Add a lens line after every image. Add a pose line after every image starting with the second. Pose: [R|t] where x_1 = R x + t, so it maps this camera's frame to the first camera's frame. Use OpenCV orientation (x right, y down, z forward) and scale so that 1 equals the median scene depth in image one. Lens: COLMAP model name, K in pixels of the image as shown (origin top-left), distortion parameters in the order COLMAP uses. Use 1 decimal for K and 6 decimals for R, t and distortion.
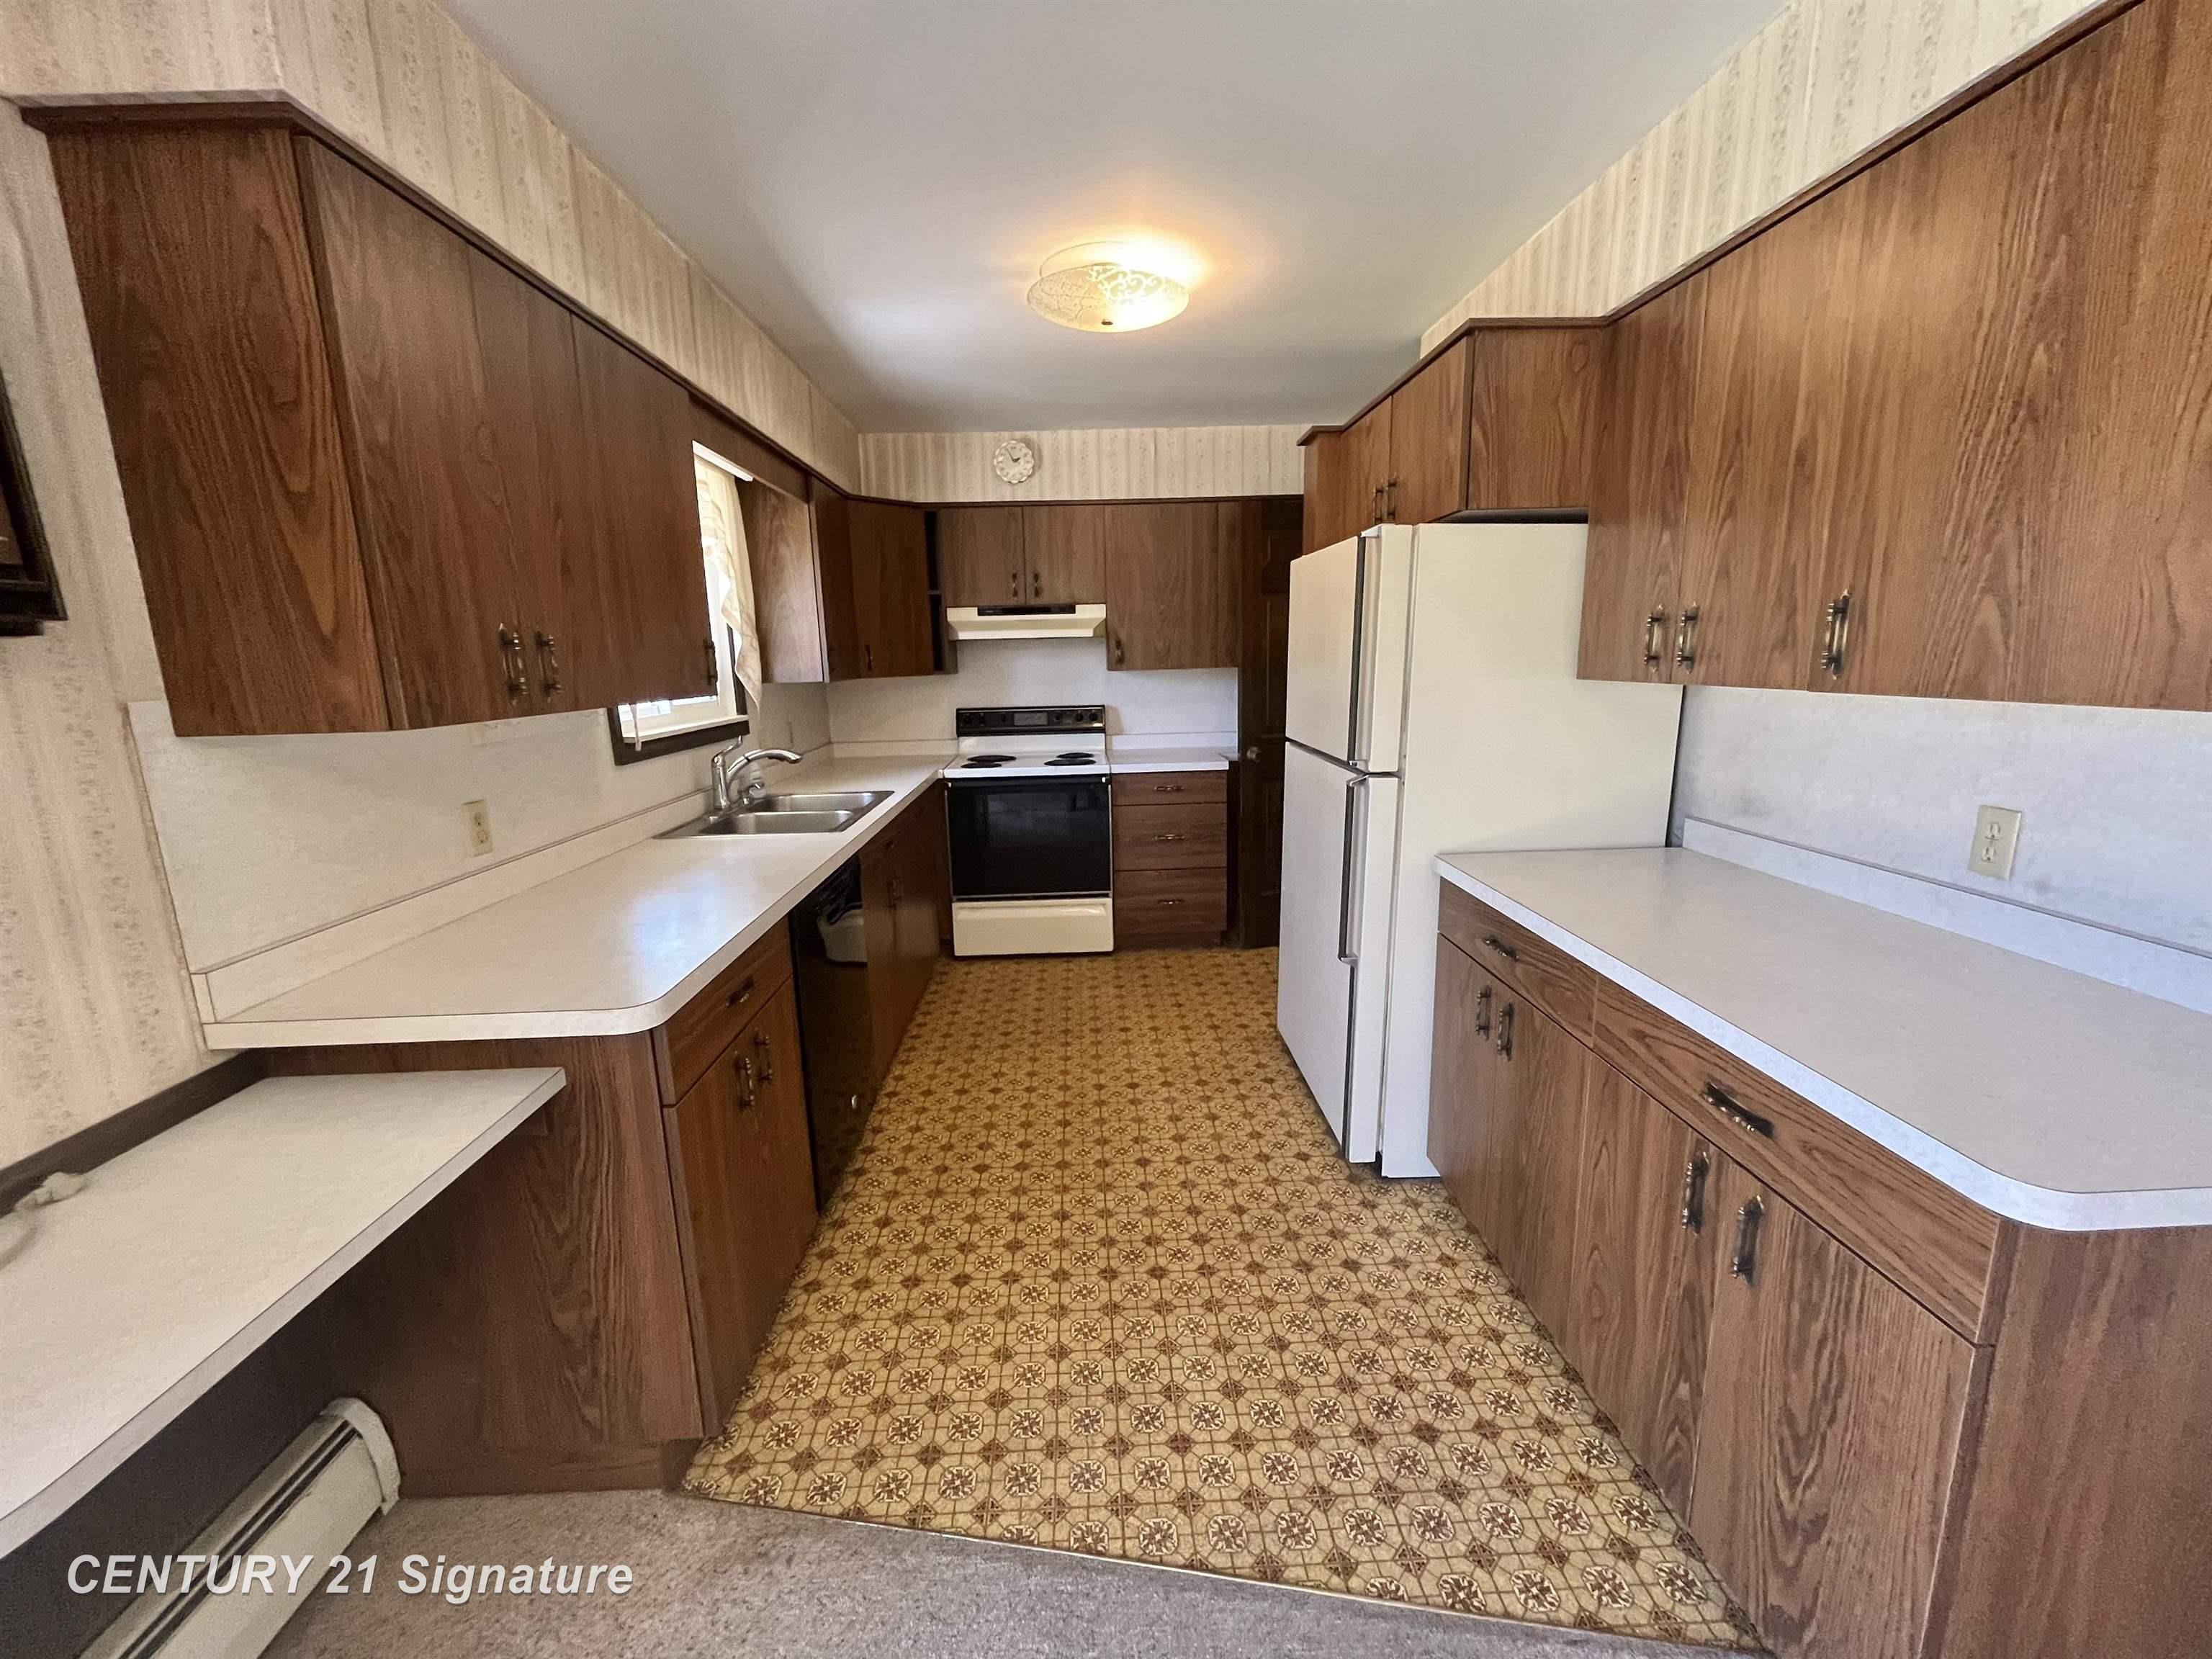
lens RADIAL K [[890.8, 0, 1104.7], [0, 890.8, 826.9], [0, 0, 1]] dist [-0.004015, -0.000432]
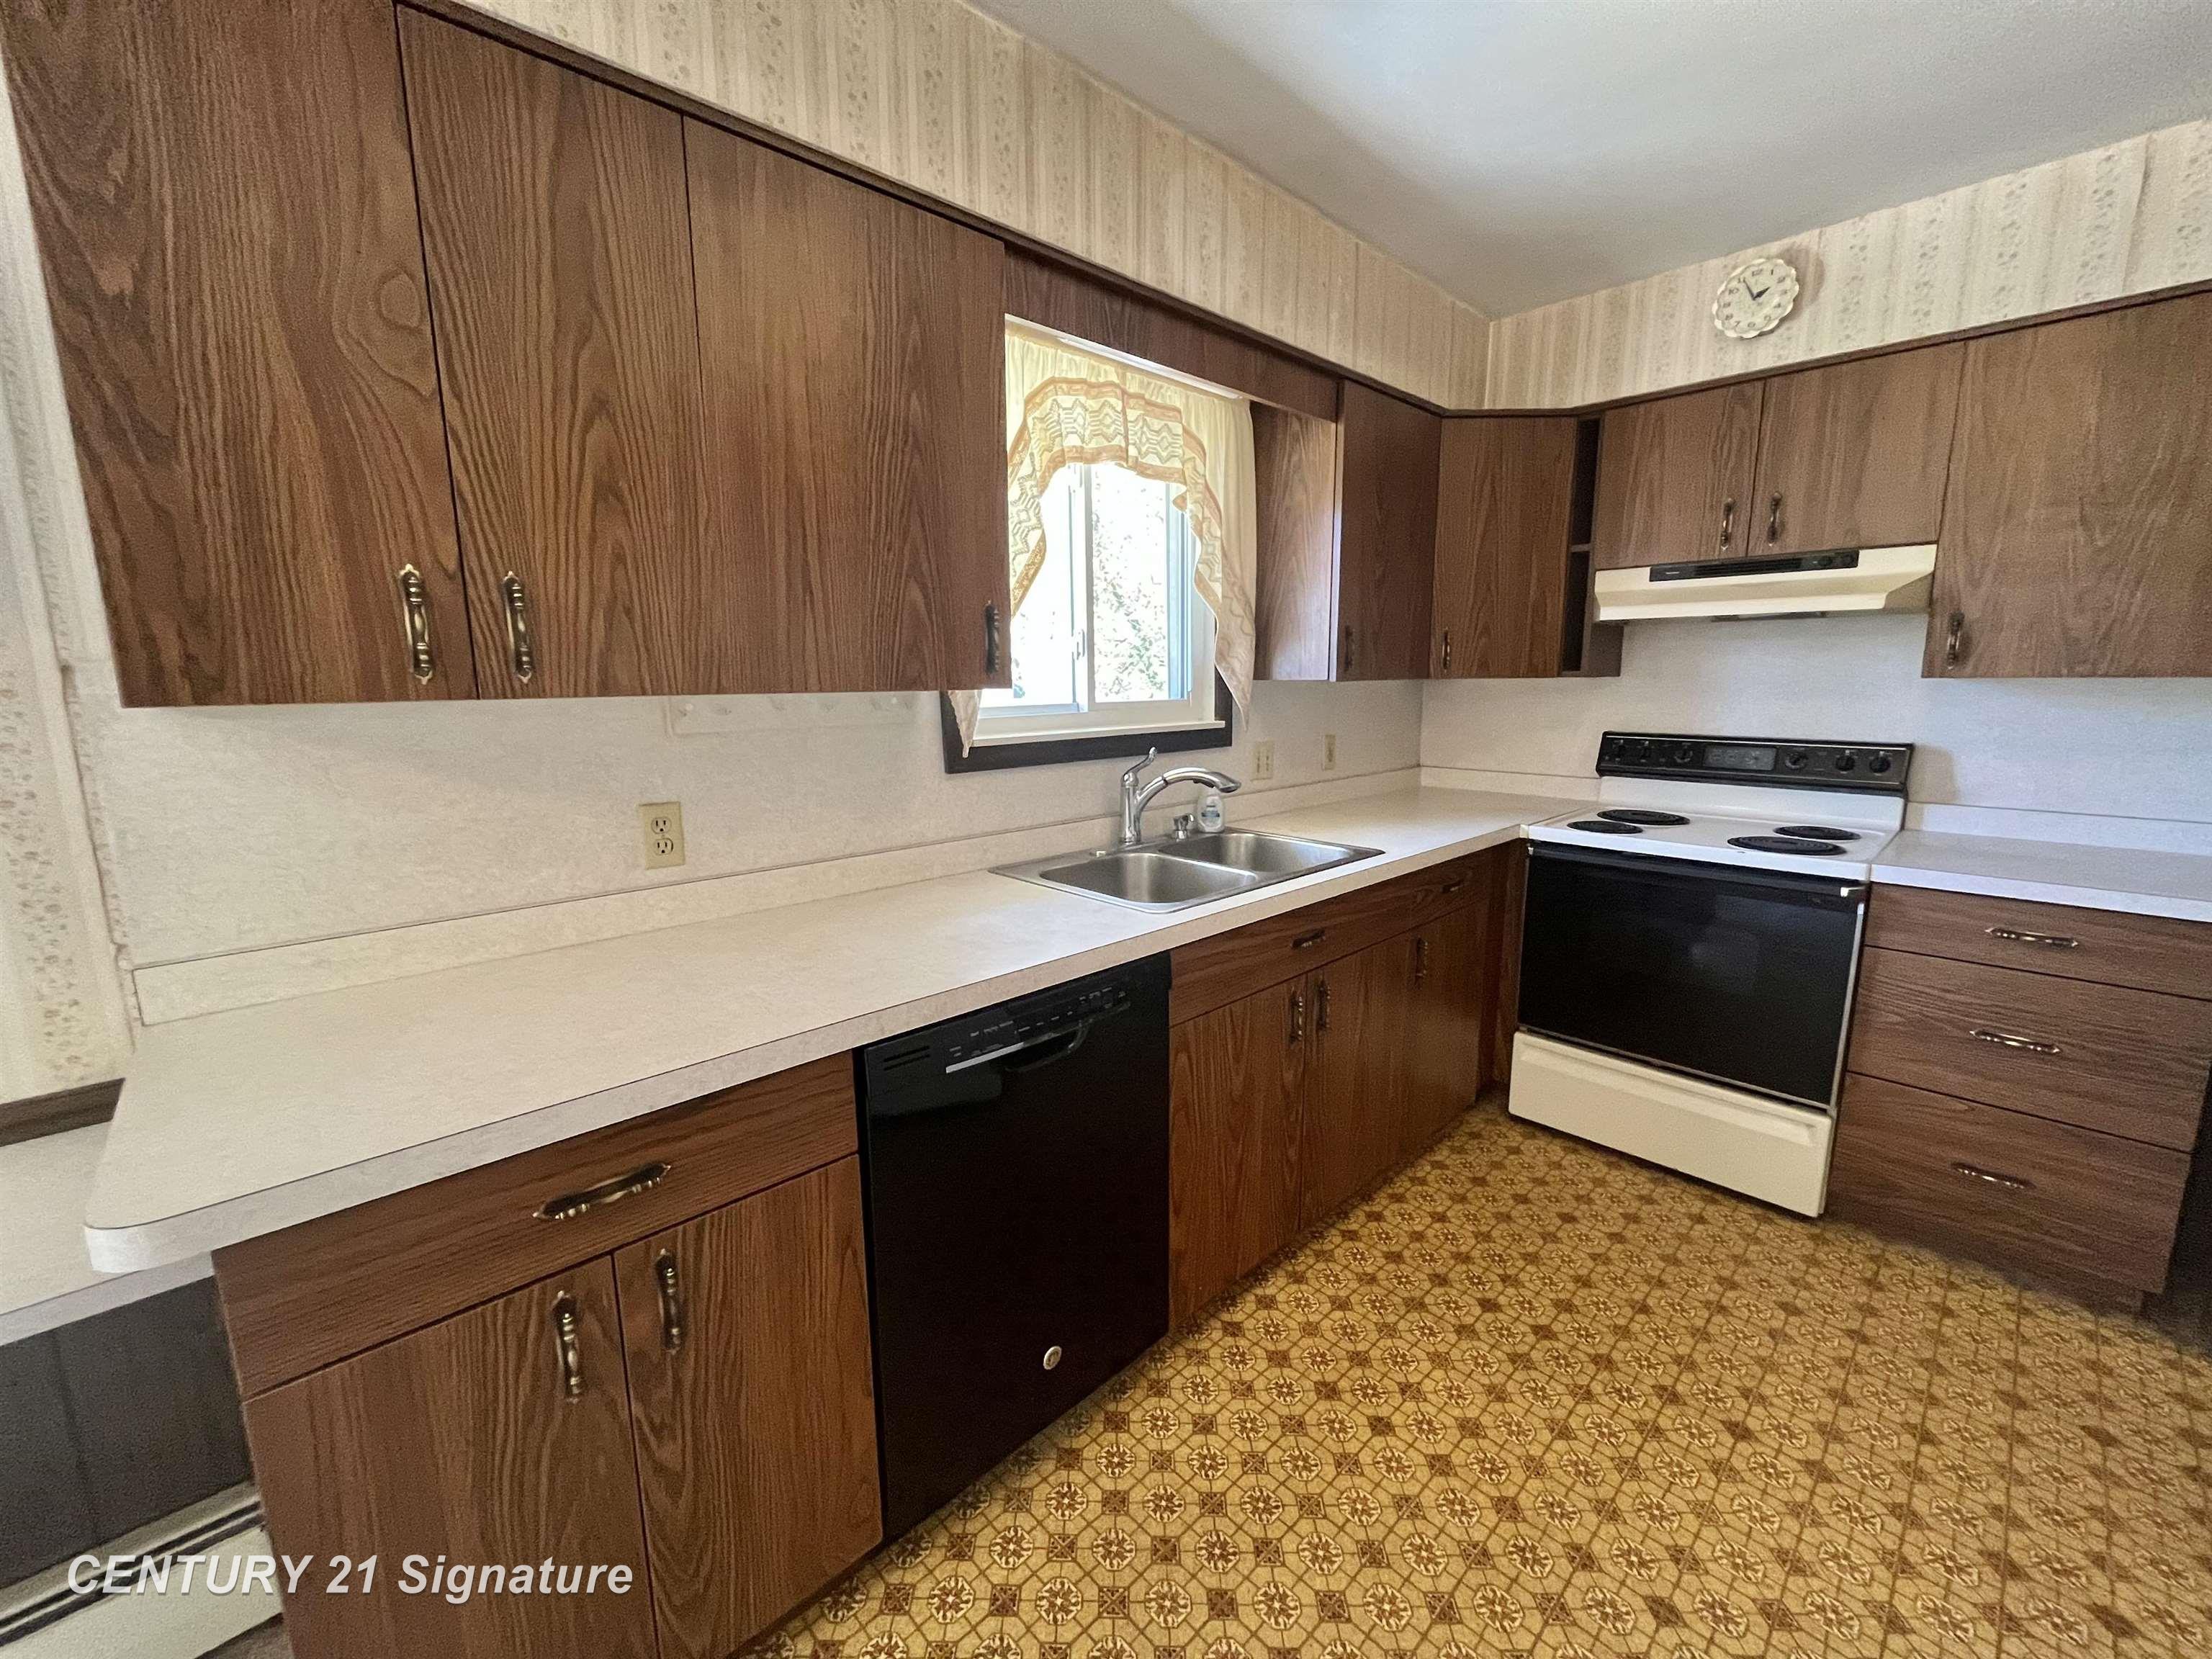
lens RADIAL K [[890.8, 0, 1104.7], [0, 890.8, 826.9], [0, 0, 1]] dist [-0.004015, -0.000432]
pose [[0.664960, 0.145671, -0.732536, 0.097580], [-0.150520, 0.986809, 0.059601, -0.065959], [0.731555, 0.070629, 0.678114, 0.414293]]
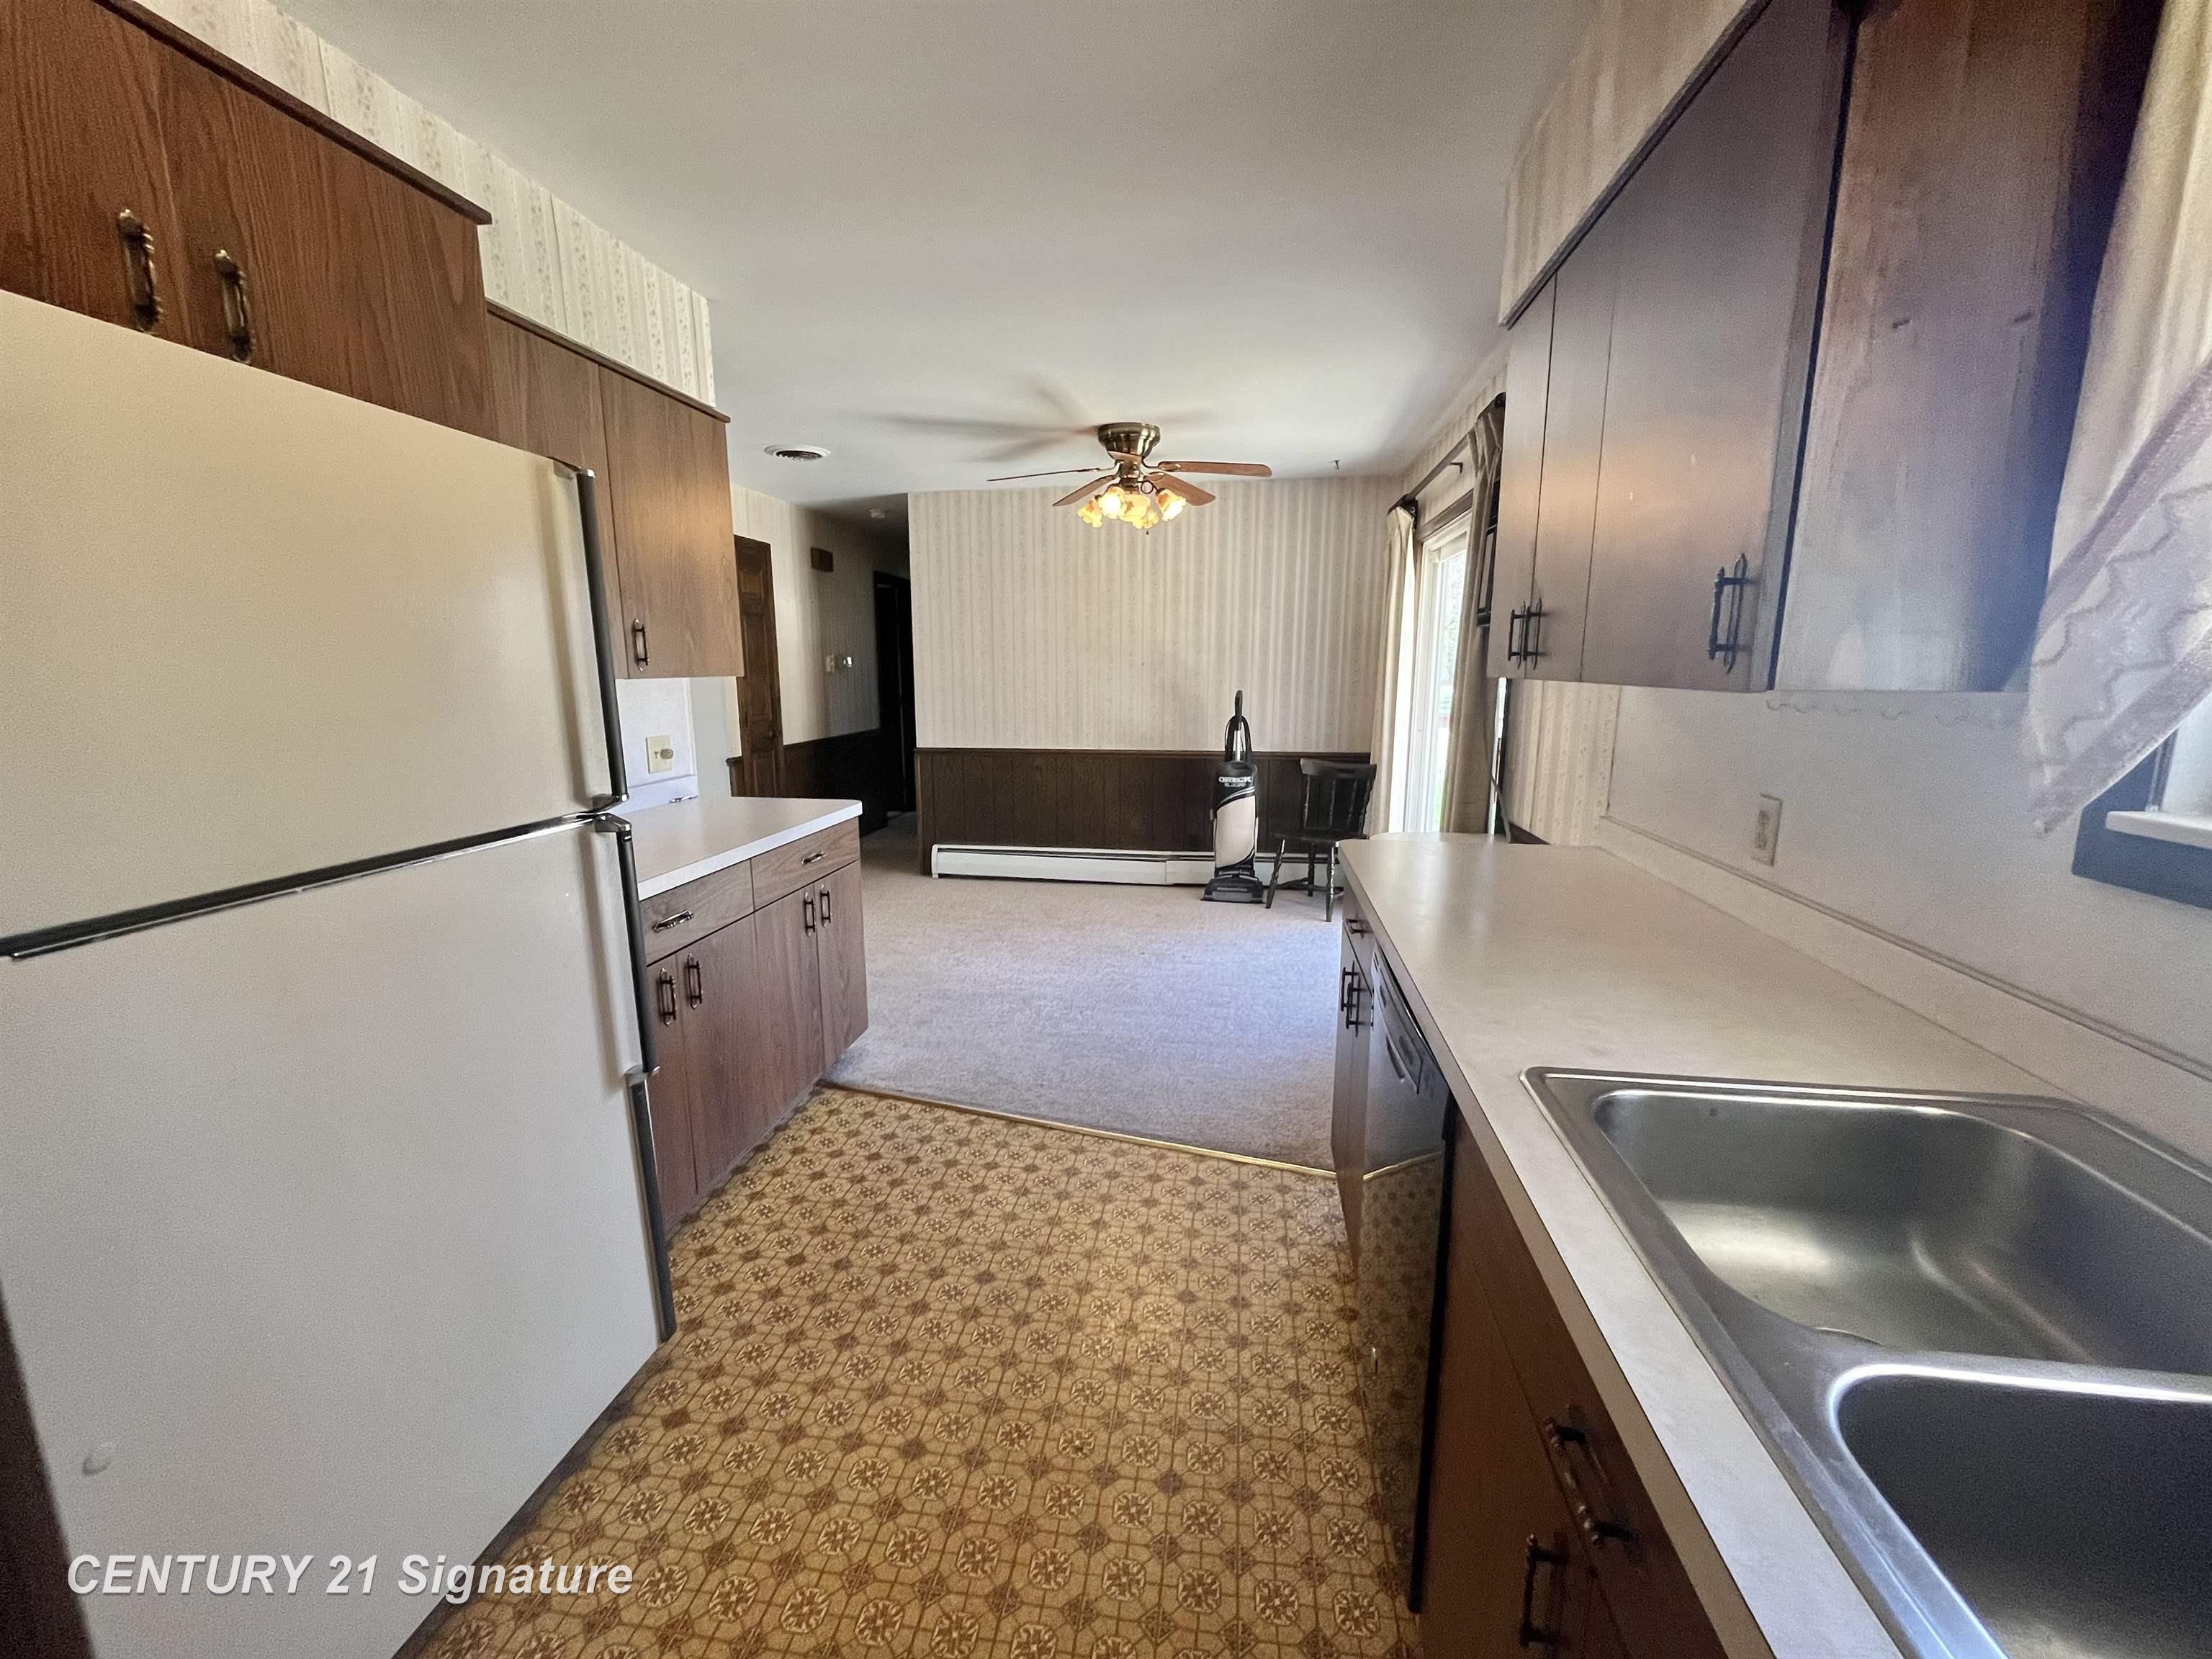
lens RADIAL K [[890.8, 0, 1104.7], [0, 890.8, 826.9], [0, 0, 1]] dist [-0.004015, -0.000432]
pose [[-0.983154, -0.006574, 0.182661, -0.147906], [0.060078, 0.932204, 0.356911, -0.180852], [-0.172624, 0.361873, -0.916105, 1.028520]]
